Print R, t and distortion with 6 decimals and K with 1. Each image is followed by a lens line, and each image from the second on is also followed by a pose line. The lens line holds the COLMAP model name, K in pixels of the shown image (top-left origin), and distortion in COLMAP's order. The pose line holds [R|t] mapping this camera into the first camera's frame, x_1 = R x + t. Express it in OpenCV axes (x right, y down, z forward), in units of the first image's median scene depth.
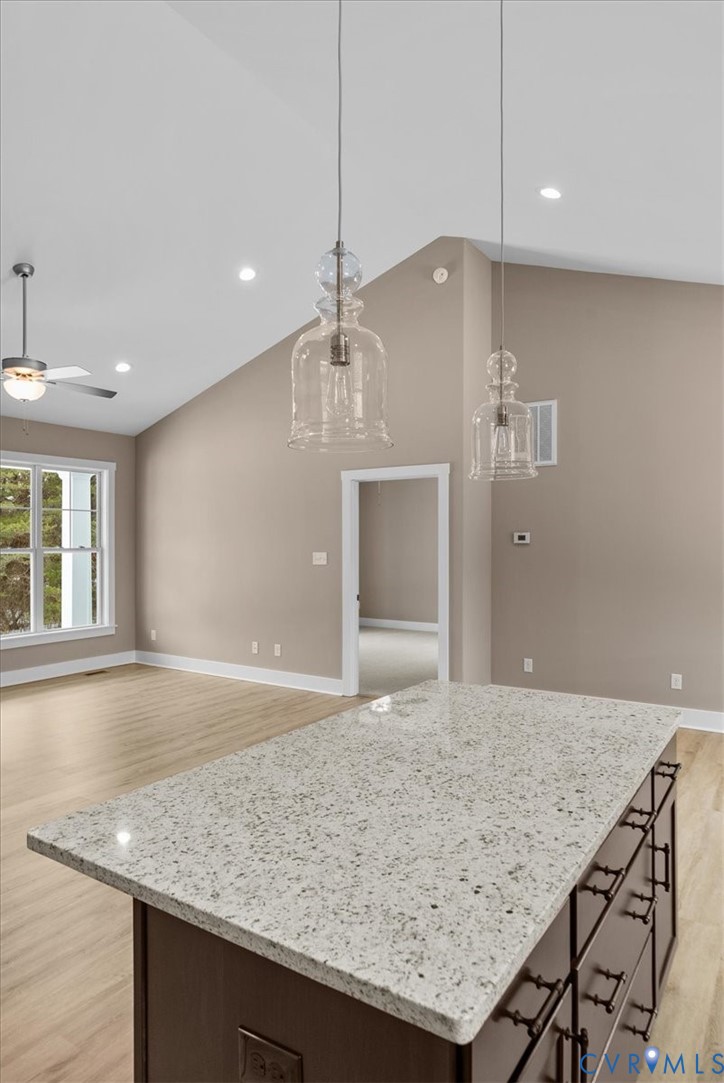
lens RADIAL K [[647.3, 0, 362.0], [0, 647.3, 541.5], [0, 0, 1]] dist [0.000198, 0.001104]
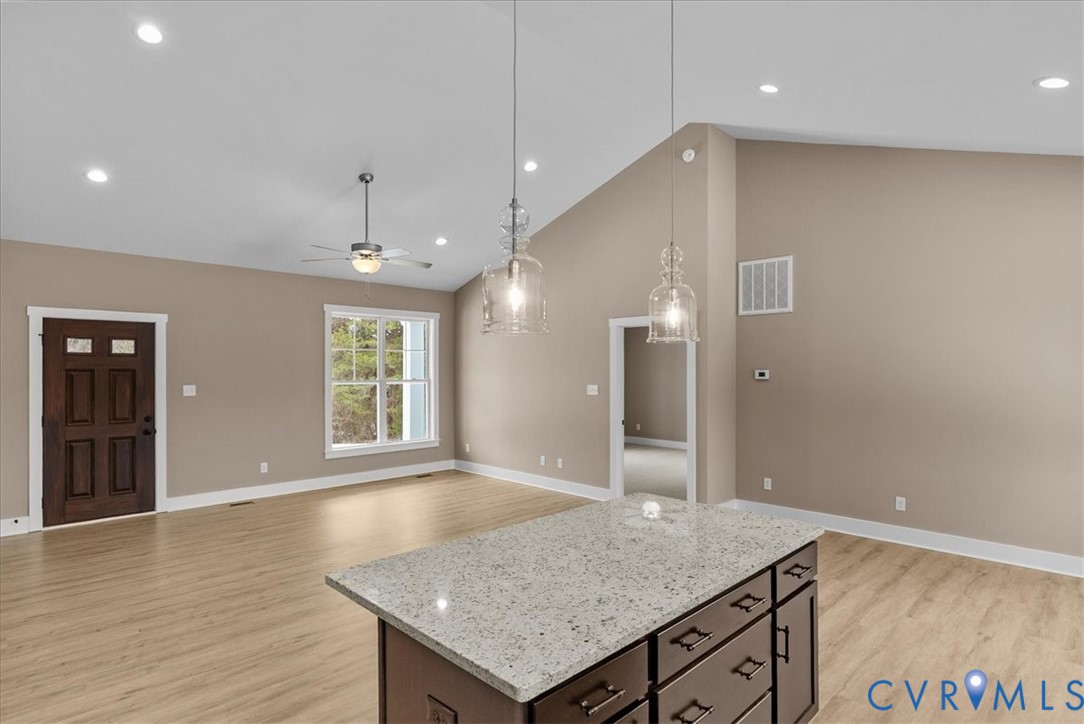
lens RADIAL K [[555.2, 0, 547.6], [0, 555.2, 369.5], [0, 0, 1]] dist [-0.005242, 0.001013]
pose [[0.980651, 0.001715, -0.195759, 0.091684], [-0.001653, 0.999999, 0.000479, -0.020518], [0.195759, -0.000147, 0.980652, -0.078540]]
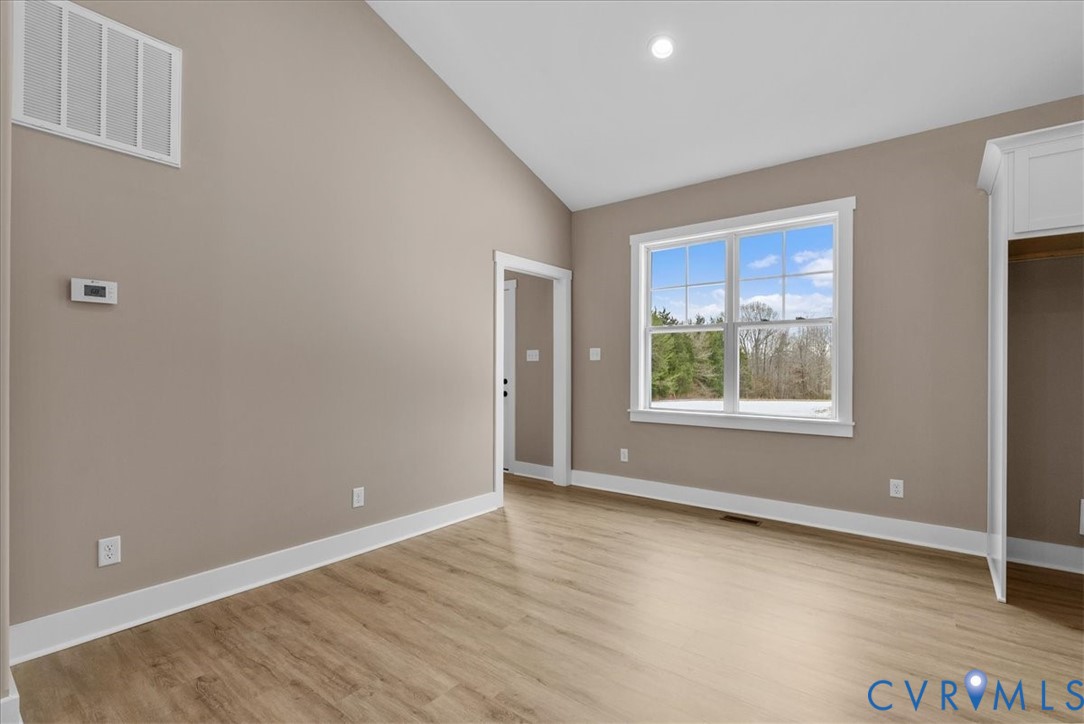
lens RADIAL K [[499.5, 0, 543.7], [0, 499.5, 368.5], [0, 0, 1]] dist [-0.000198, -0.000005]
pose [[0.077918, 0.001890, 0.996958, -0.138535], [-0.006405, 0.999979, -0.001395, 0.071793], [-0.996939, -0.006277, 0.077928, 0.912023]]
